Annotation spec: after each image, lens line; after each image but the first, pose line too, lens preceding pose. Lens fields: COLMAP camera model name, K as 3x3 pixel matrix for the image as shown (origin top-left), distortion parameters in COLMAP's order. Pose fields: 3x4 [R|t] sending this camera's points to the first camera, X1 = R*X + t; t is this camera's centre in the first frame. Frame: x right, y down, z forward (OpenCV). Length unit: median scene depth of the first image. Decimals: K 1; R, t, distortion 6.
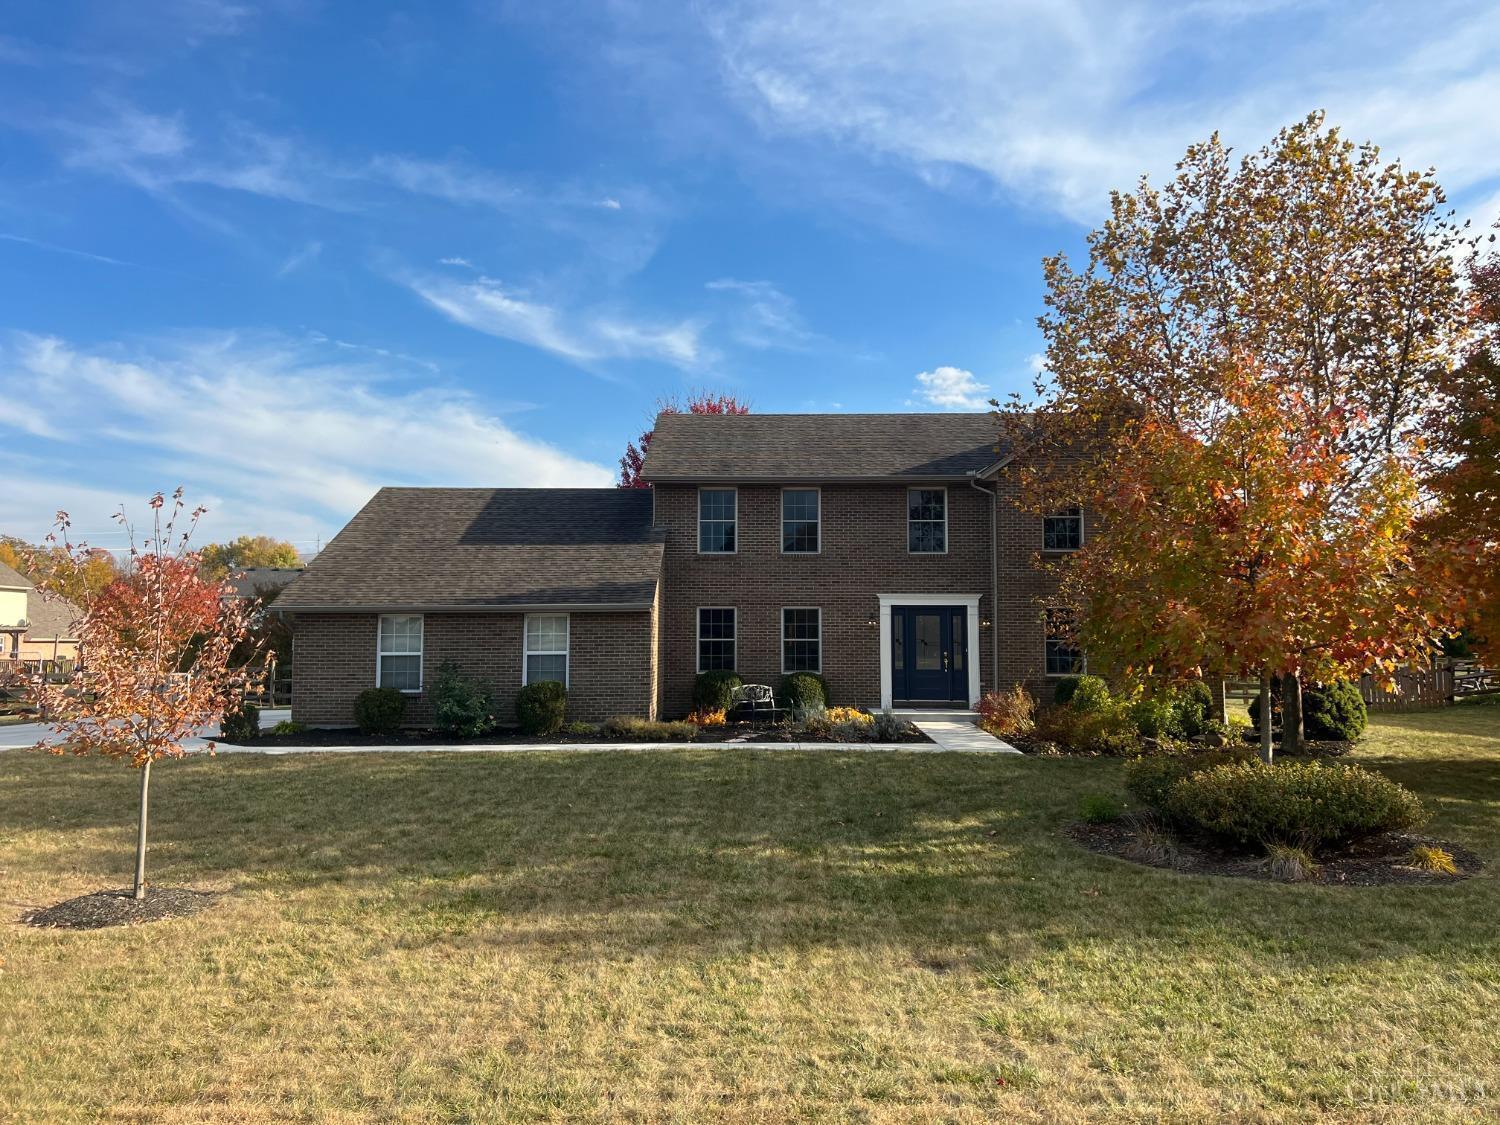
lens RADIAL K [[1139.1, 0, 746.2], [0, 1139.1, 561.2], [0, 0, 1]] dist [0.062825, -0.061505]
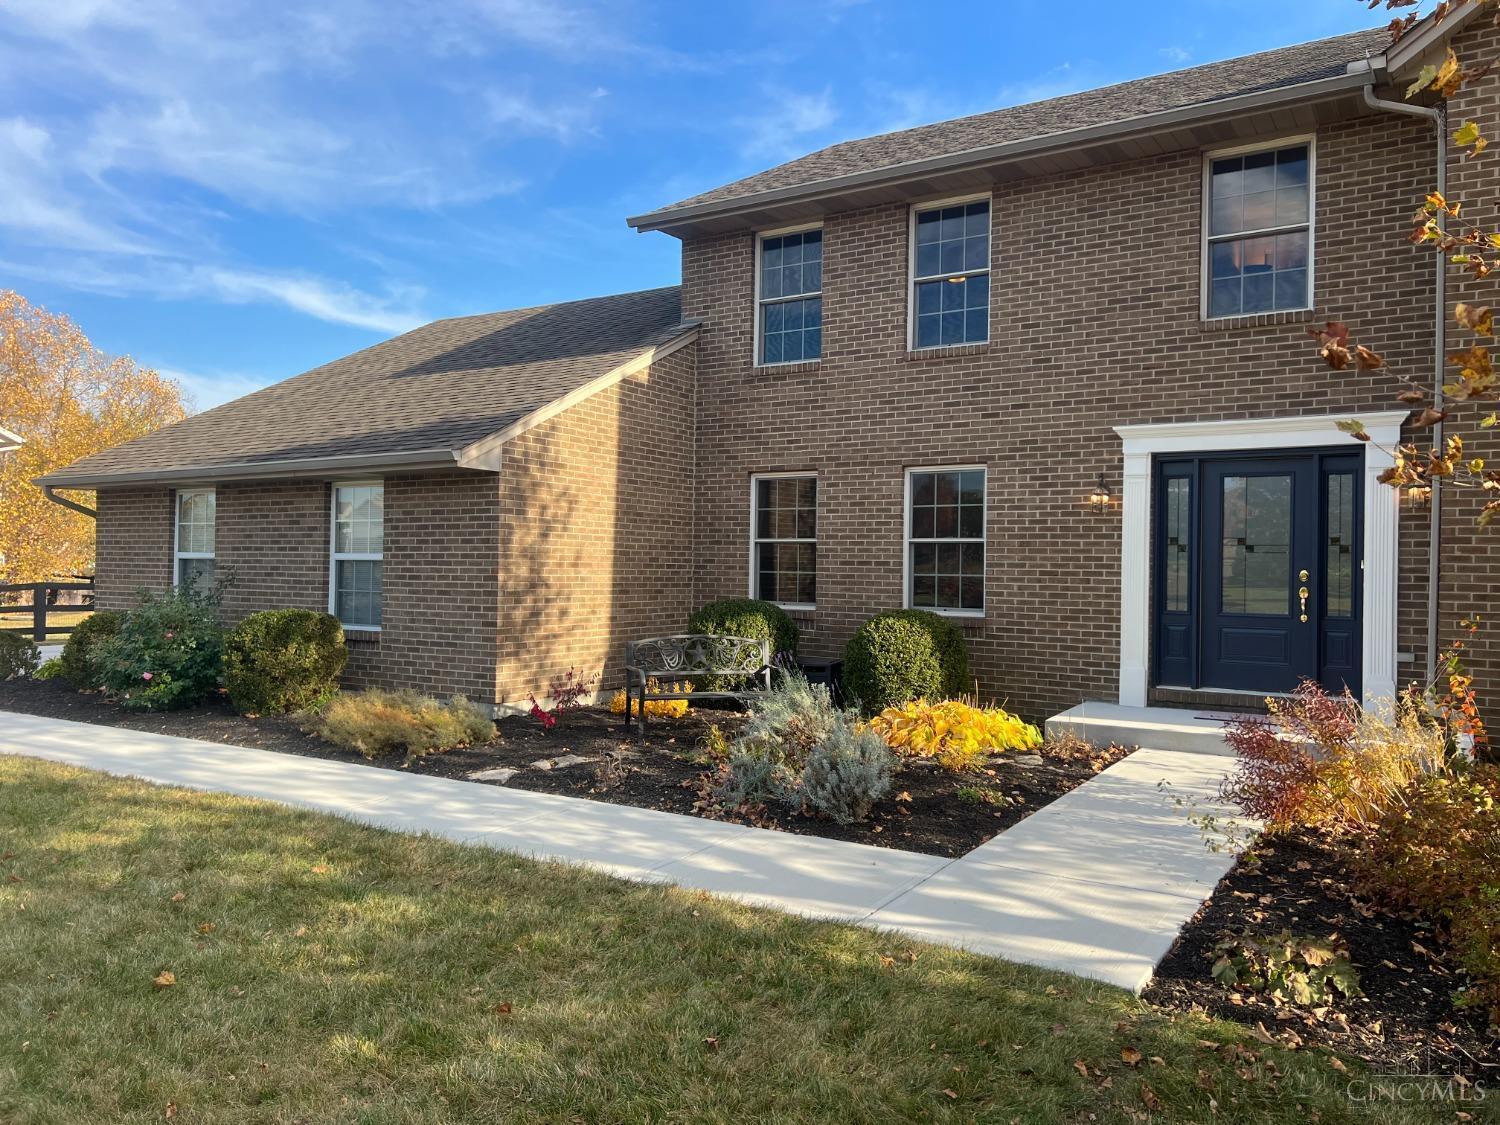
lens RADIAL K [[1116.0, 0, 747.7], [0, 1116.0, 563.2], [0, 0, 1]] dist [0.002116, -0.005887]
pose [[0.840108, 0.005812, -0.542387, 0.391278], [0.025205, 0.998444, 0.049739, 0.096269], [0.541833, -0.055457, 0.838655, 1.046906]]
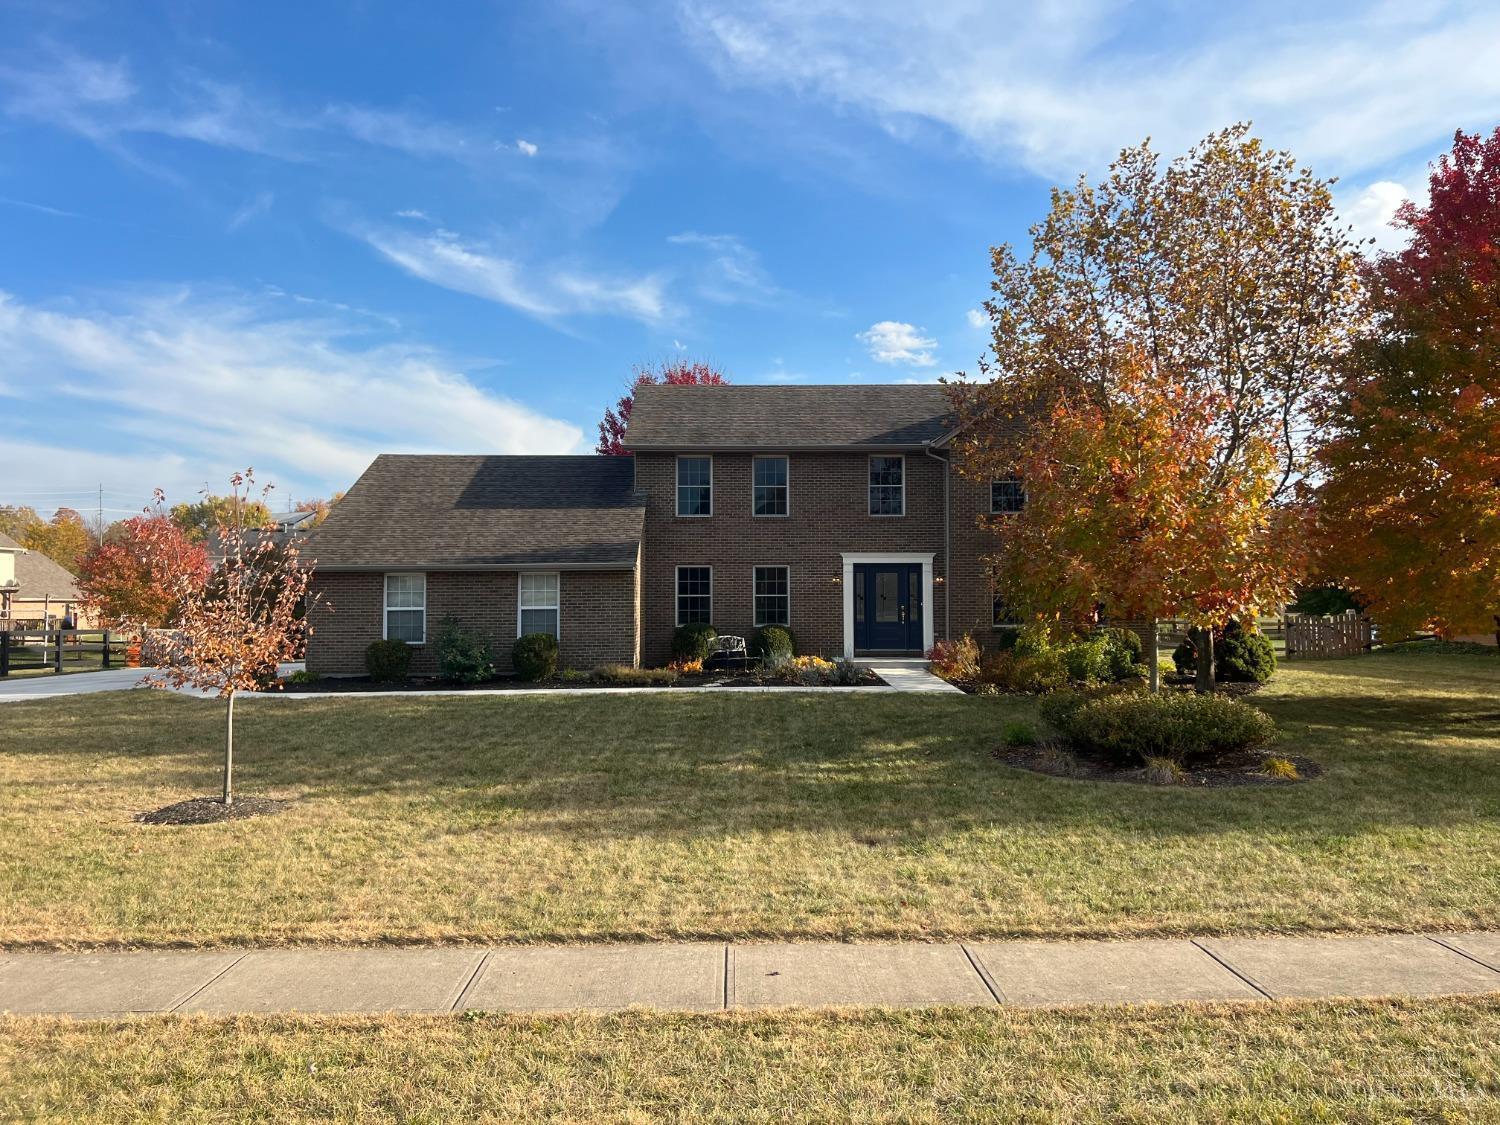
lens RADIAL K [[1116.0, 0, 747.7], [0, 1116.0, 563.2], [0, 0, 1]] dist [0.002116, -0.005887]
pose [[0.999697, -0.003350, 0.024399, -0.000489], [0.002415, 0.999266, 0.038242, -0.004610], [-0.024509, -0.038172, 0.998971, -0.116423]]
